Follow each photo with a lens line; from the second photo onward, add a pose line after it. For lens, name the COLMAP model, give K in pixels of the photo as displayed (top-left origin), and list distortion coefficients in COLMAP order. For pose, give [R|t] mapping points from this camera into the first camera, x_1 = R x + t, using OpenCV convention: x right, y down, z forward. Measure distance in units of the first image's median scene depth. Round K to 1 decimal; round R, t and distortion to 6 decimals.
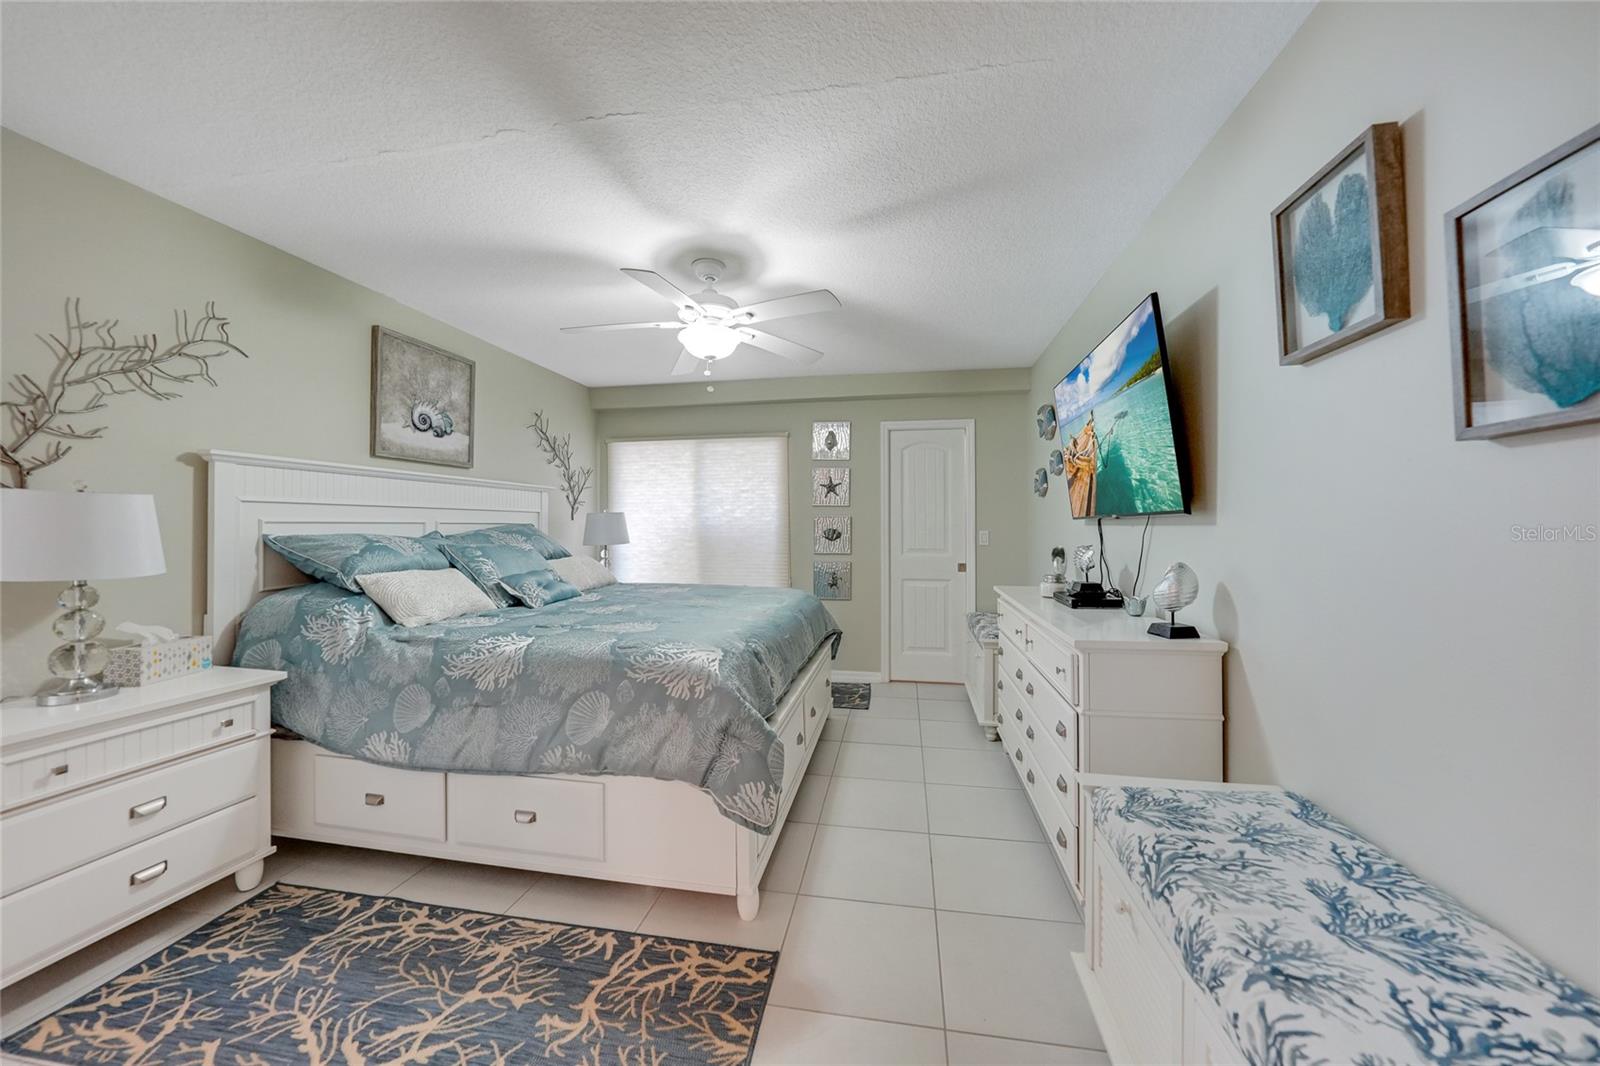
lens RADIAL K [[518.8, 0, 748.5], [0, 518.8, 534.4], [0, 0, 1]] dist [-0.020600, 0.000163]
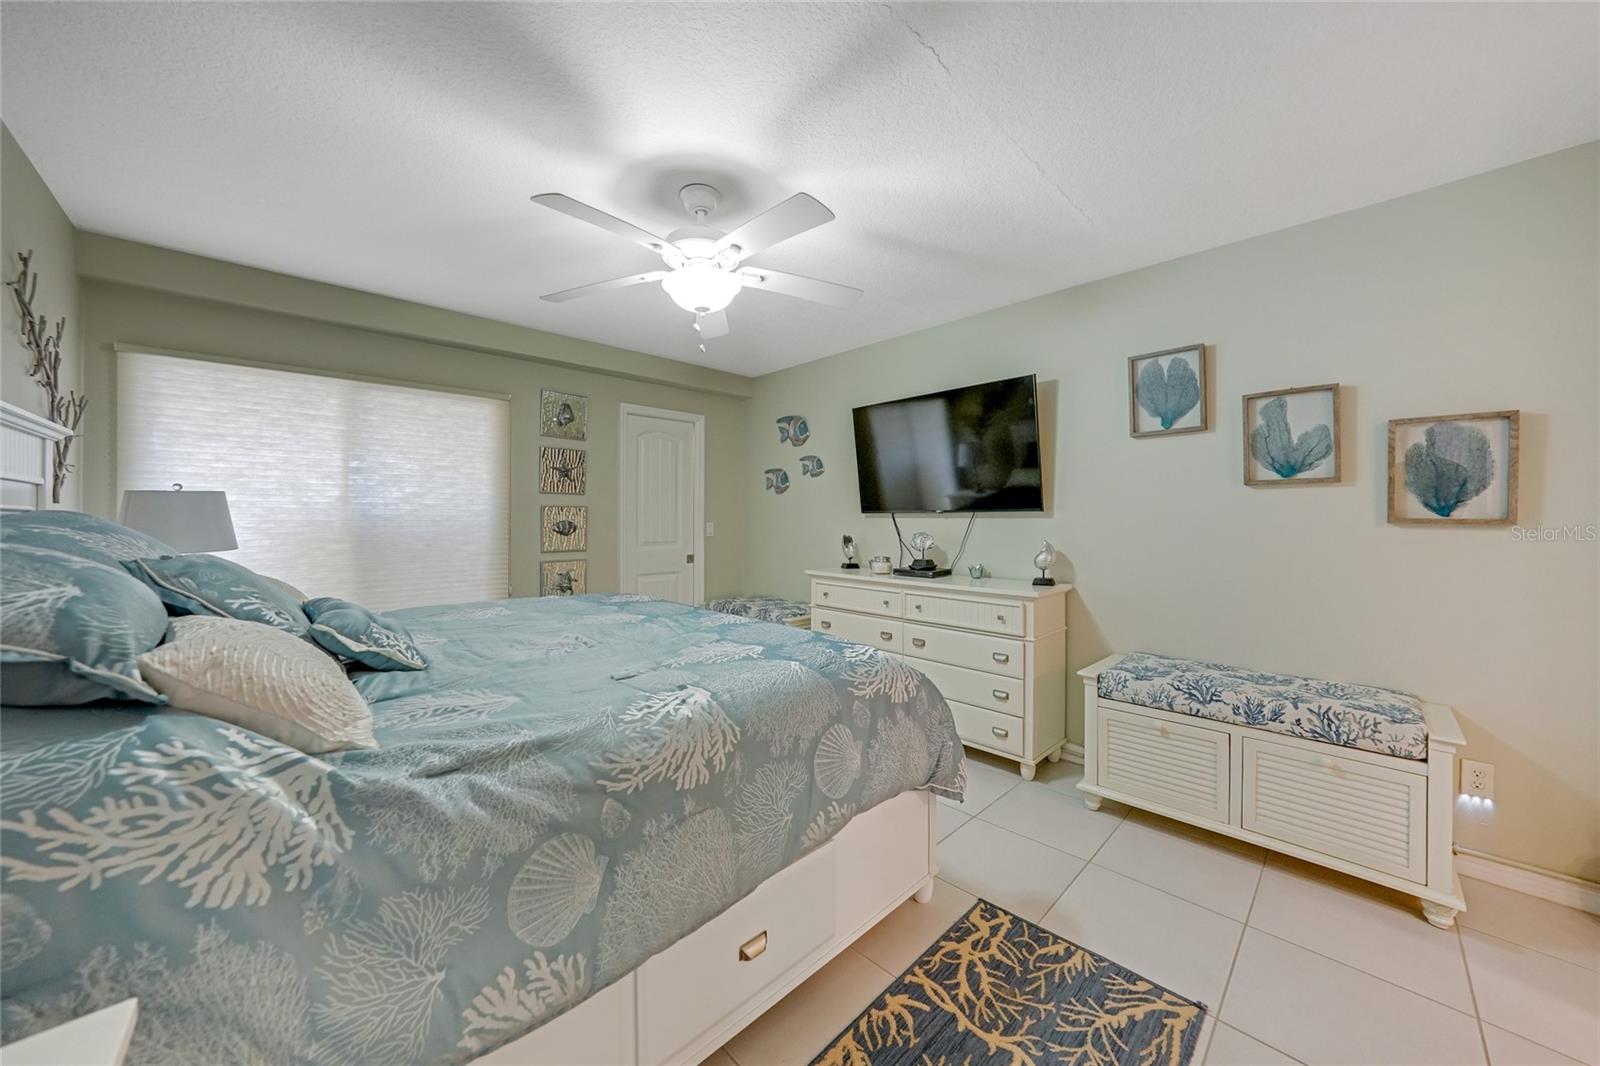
lens RADIAL K [[554.1, 0, 802.1], [0, 554.1, 528.3], [0, 0, 1]] dist [-0.029720, 0.007109]
pose [[0.592260, -0.012078, 0.805656, -1.098862], [0.010892, 0.999916, 0.006984, -0.005697], [-0.805673, 0.004639, 0.592342, 0.590217]]
